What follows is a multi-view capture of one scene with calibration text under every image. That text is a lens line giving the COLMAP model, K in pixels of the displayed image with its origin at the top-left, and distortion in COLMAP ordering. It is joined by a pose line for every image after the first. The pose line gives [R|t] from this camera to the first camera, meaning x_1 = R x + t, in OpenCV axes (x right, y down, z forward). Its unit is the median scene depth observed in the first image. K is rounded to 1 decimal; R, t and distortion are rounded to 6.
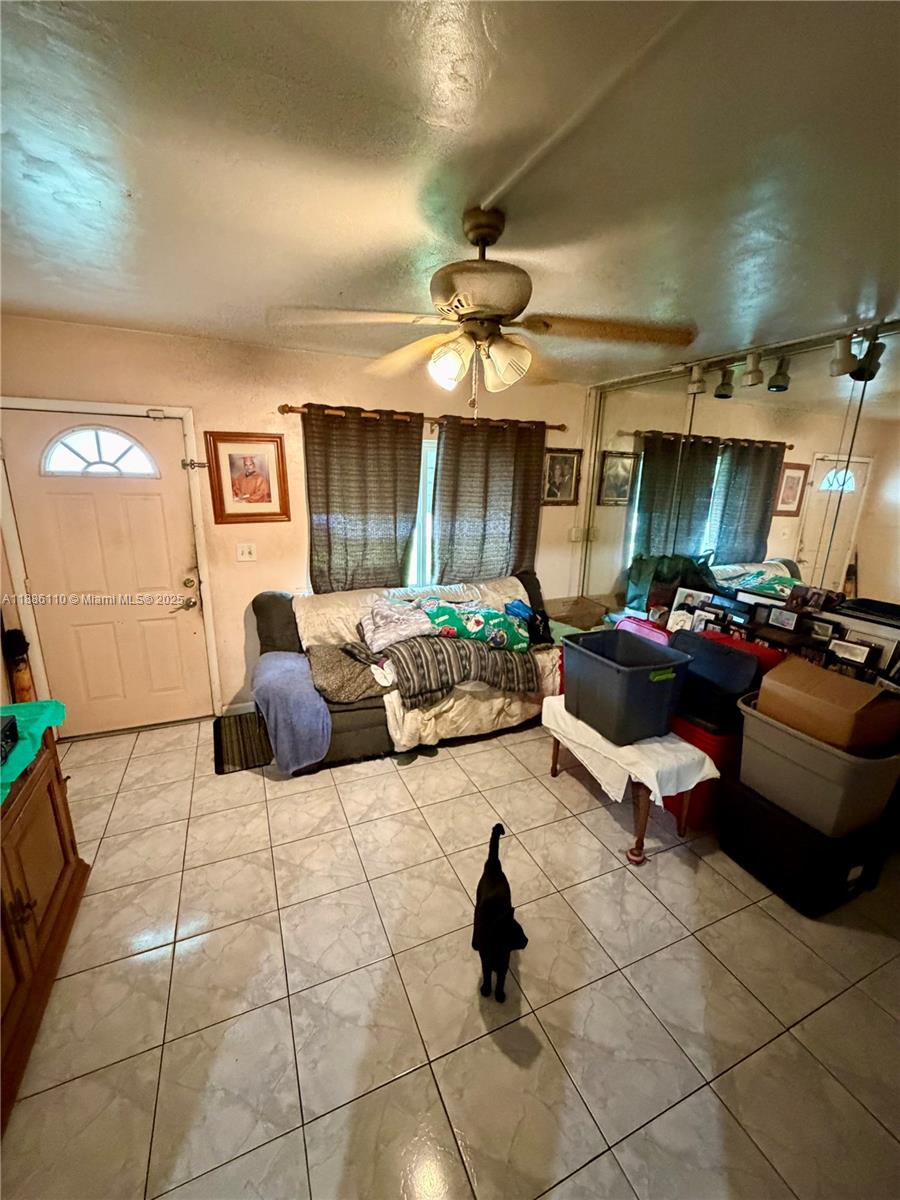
lens RADIAL K [[477.0, 0, 452.9], [0, 477.0, 596.4], [0, 0, 1]] dist [-0.000195, -0.000406]
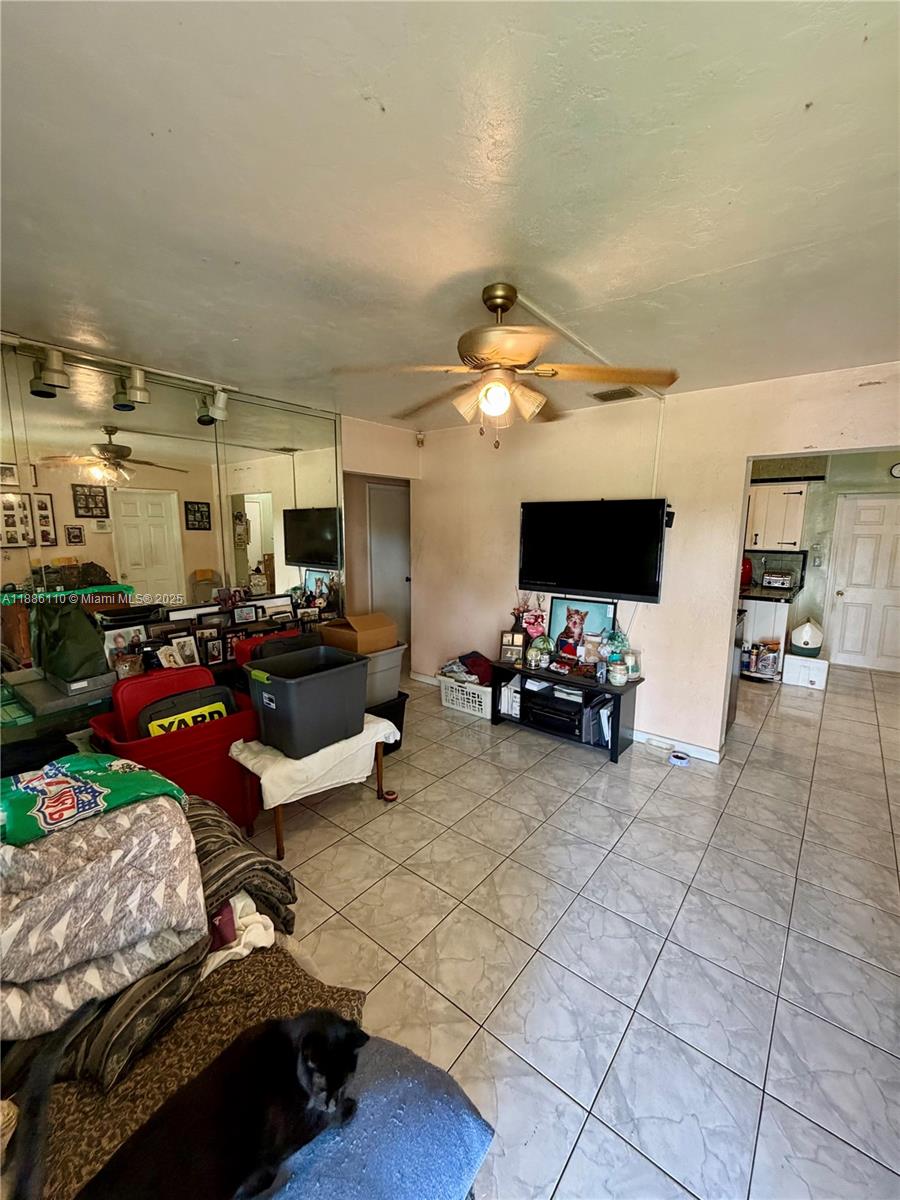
lens RADIAL K [[477.0, 0, 452.9], [0, 477.0, 596.4], [0, 0, 1]] dist [-0.000195, -0.000406]
pose [[-0.439563, -0.161945, 0.883492, -0.578959], [0.204365, 0.939783, 0.273941, -0.211922], [-0.874654, 0.300969, -0.379998, 0.945619]]
